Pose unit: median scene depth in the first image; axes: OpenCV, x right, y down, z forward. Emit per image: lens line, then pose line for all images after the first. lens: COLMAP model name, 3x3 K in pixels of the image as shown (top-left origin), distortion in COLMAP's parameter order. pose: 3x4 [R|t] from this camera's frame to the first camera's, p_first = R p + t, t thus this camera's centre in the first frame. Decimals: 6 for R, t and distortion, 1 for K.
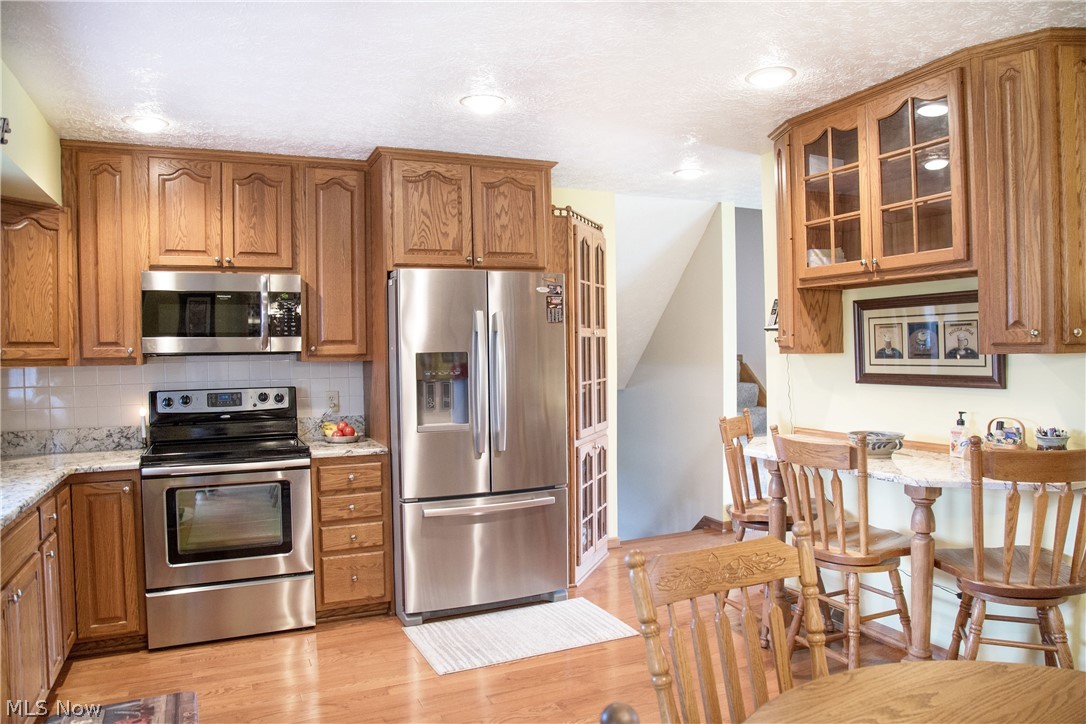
lens RADIAL K [[742.2, 0, 543.0], [0, 742.2, 362.0], [0, 0, 1]] dist [-0.126589, 0.005385]
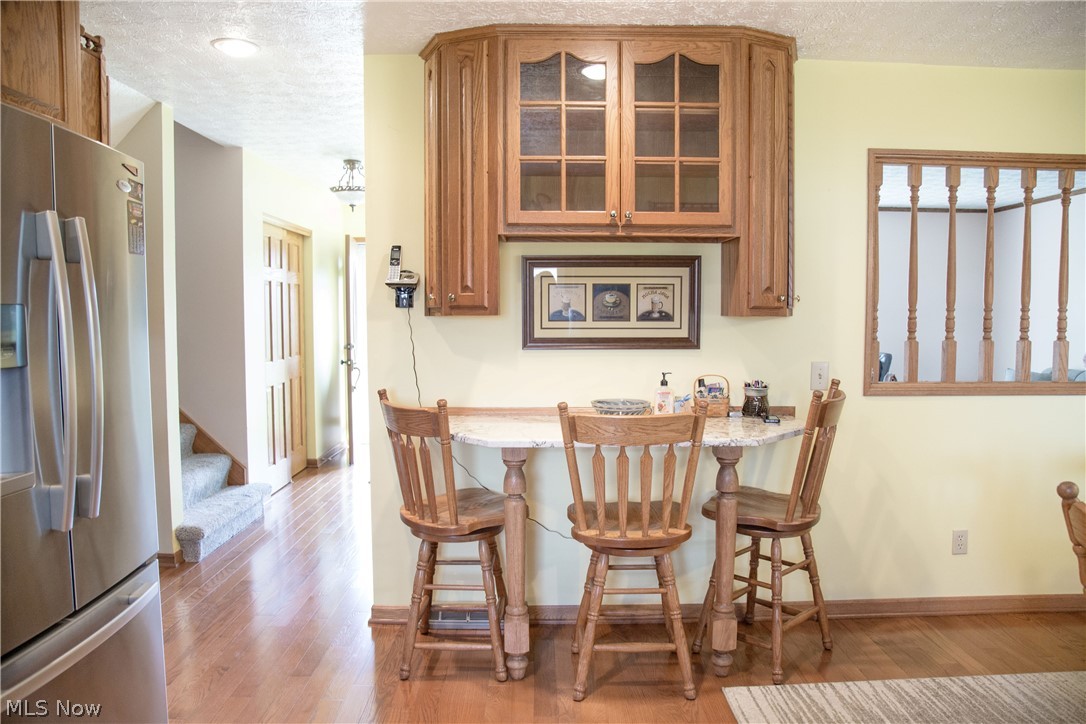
lens RADIAL K [[742.2, 0, 543.0], [0, 742.2, 362.0], [0, 0, 1]] dist [-0.126589, 0.005385]
pose [[0.377899, -0.044323, 0.924785, -0.452437], [0.007583, 0.998968, 0.044779, 0.005027], [-0.925816, -0.009909, 0.377845, 0.729769]]
